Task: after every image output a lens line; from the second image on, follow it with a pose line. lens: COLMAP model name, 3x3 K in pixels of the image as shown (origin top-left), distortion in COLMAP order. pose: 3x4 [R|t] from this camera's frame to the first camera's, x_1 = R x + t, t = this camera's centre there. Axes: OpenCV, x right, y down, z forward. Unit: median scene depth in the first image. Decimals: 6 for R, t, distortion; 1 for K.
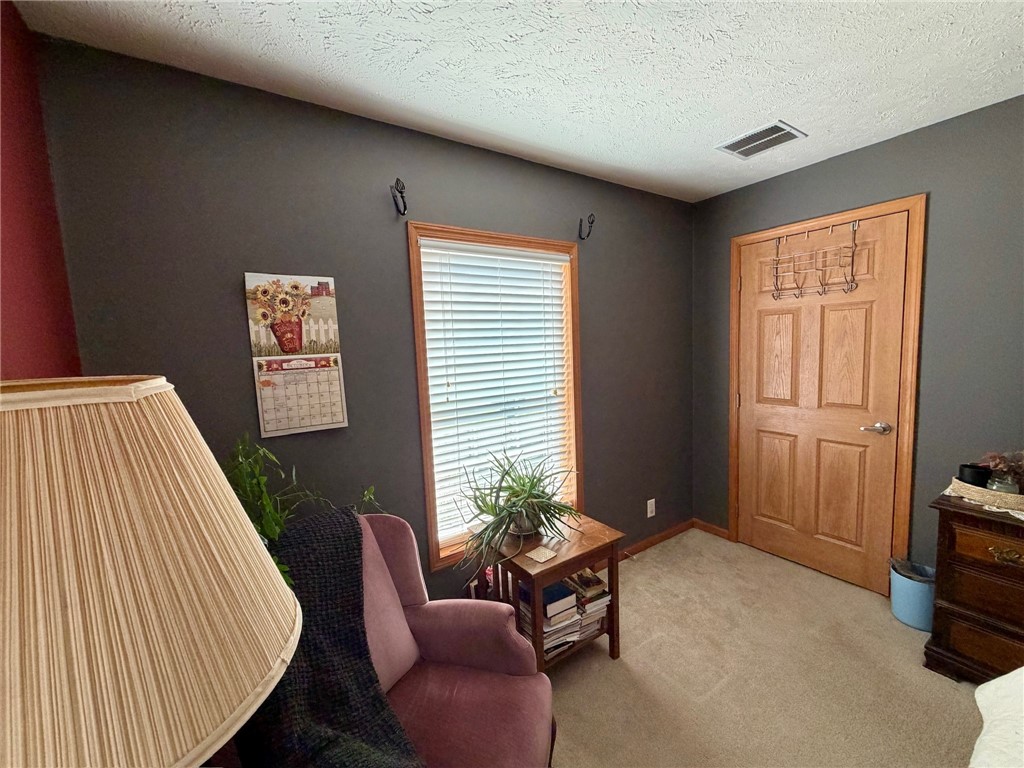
lens RADIAL K [[407.0, 0, 514.8], [0, 407.0, 382.5], [0, 0, 1]] dist [0.000315, -0.000143]
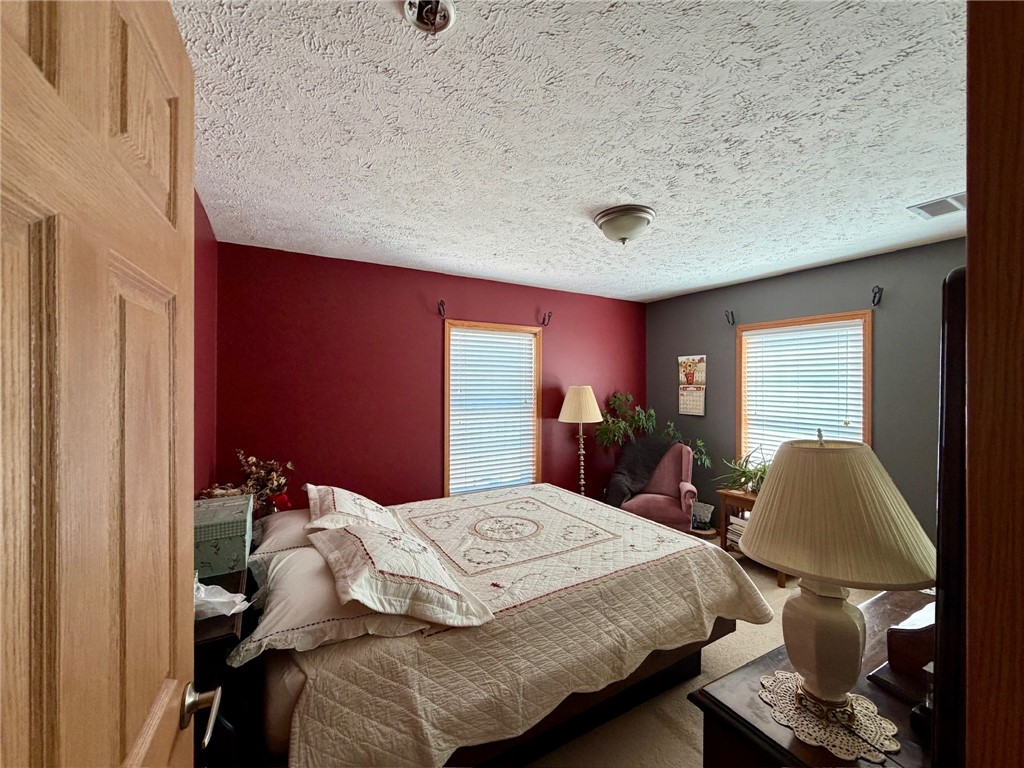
lens RADIAL K [[407.0, 0, 514.8], [0, 407.0, 382.5], [0, 0, 1]] dist [0.000315, -0.000143]
pose [[-0.050751, 0.041944, -0.997830, 2.123143], [-0.096811, 0.994206, 0.046716, -0.095938], [0.994008, 0.098972, -0.046396, -0.026243]]
